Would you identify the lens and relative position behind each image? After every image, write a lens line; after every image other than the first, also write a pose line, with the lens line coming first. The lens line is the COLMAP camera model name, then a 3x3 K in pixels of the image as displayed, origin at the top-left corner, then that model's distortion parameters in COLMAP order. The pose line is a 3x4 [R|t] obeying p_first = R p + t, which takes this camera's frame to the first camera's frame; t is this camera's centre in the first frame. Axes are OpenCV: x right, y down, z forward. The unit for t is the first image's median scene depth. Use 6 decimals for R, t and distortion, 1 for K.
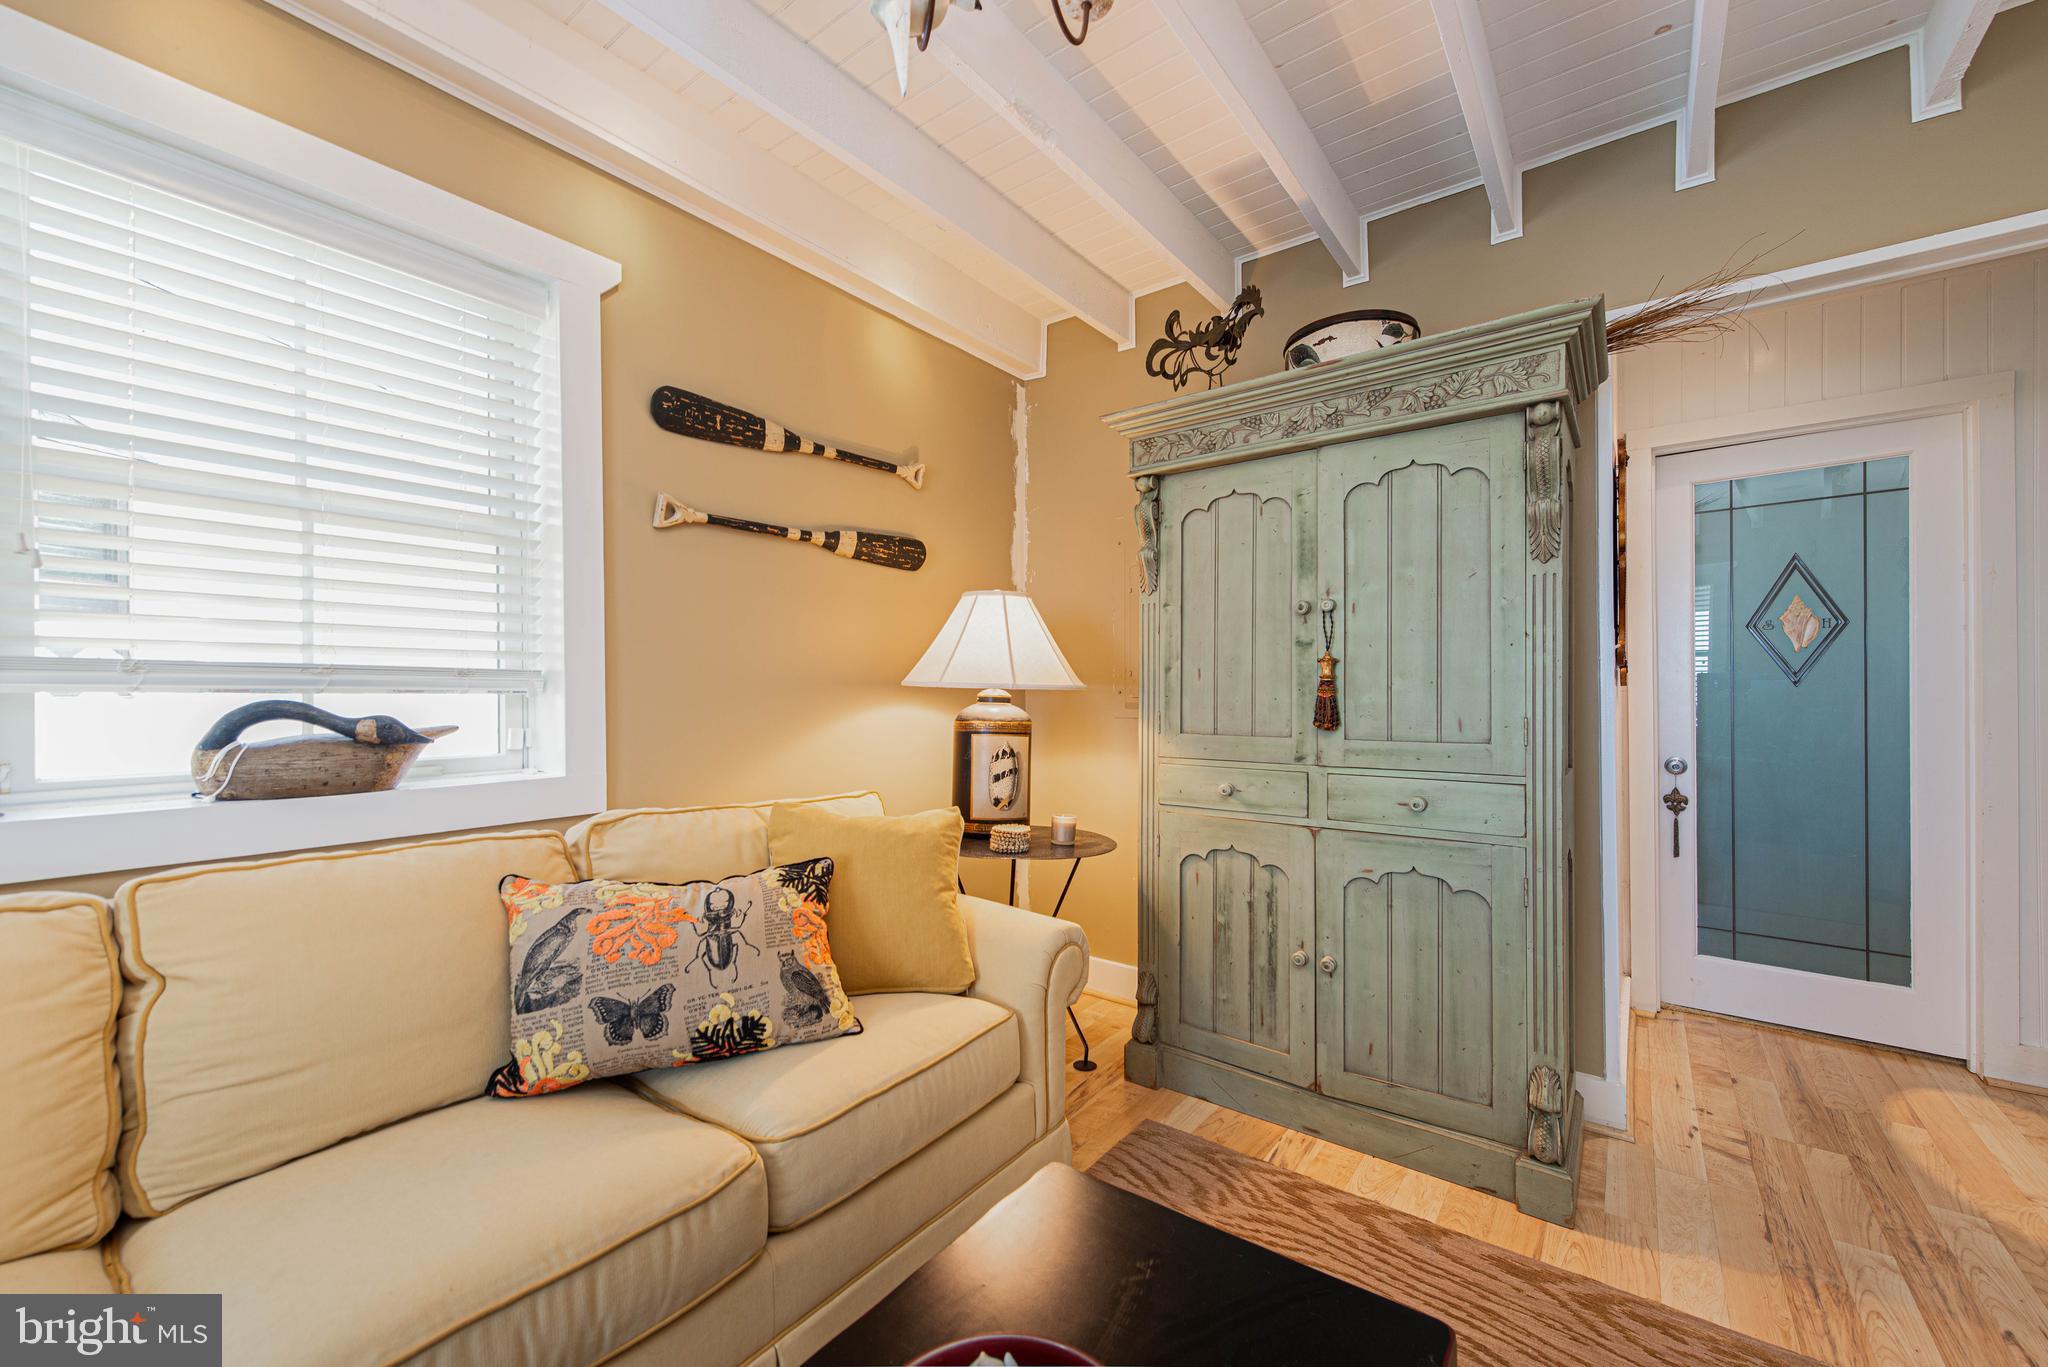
lens RADIAL K [[798.7, 0, 1030.6], [0, 798.7, 695.7], [0, 0, 1]] dist [-0.001986, -0.000195]
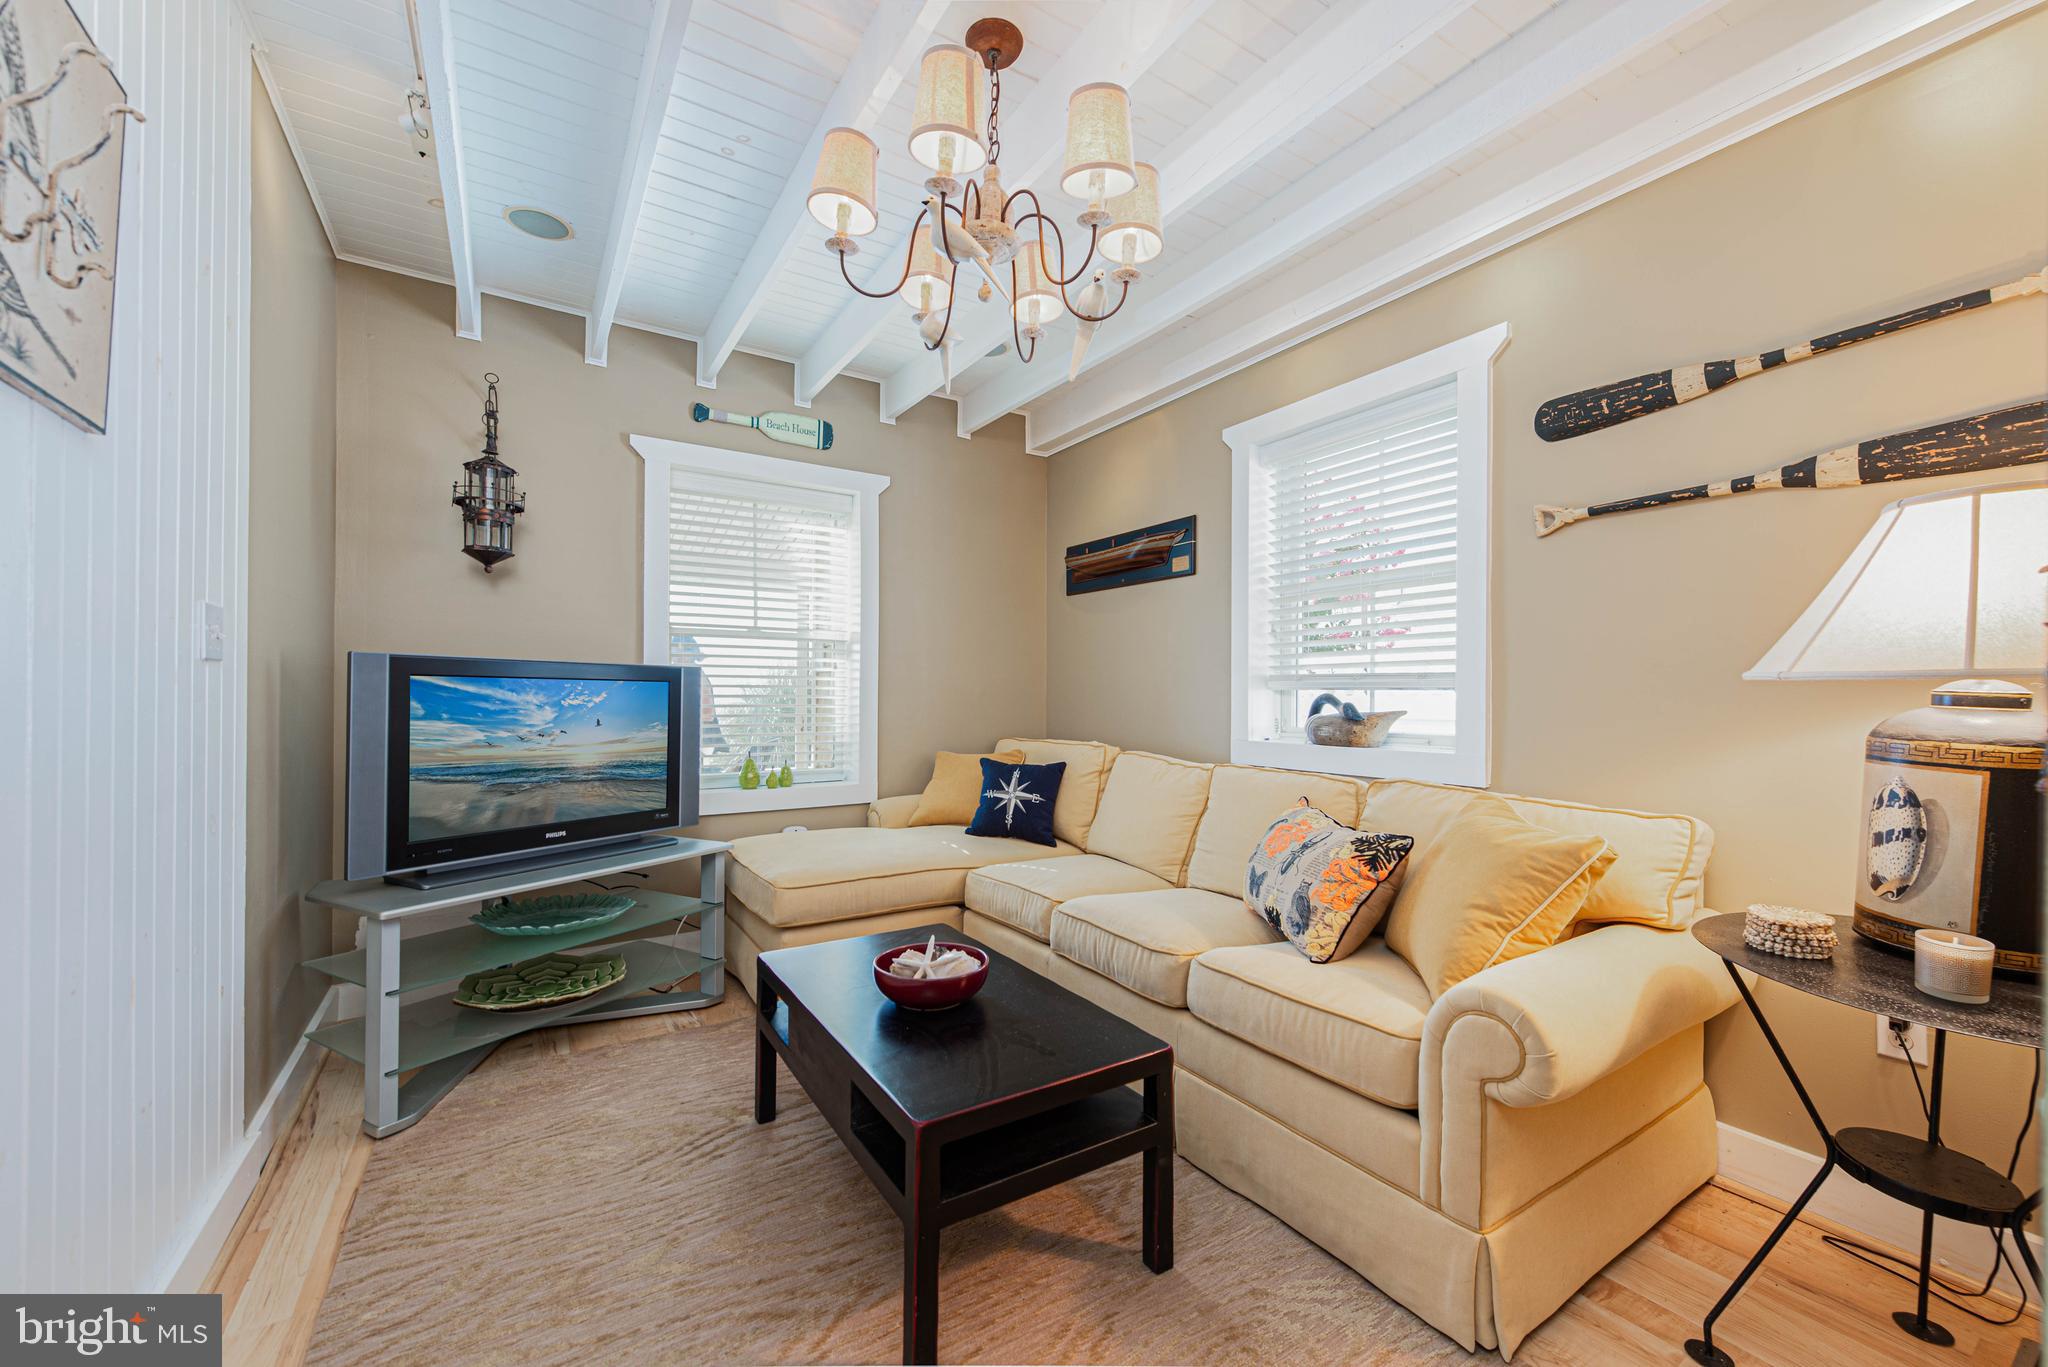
lens RADIAL K [[798.7, 0, 1030.9], [0, 798.7, 689.7], [0, 0, 1]] dist [-0.001986, -0.000195]
pose [[-0.352194, -0.003867, -0.935919, 0.758949], [-0.005156, 0.999984, -0.002191, 0.002962], [0.935913, 0.004054, -0.352209, 0.705697]]
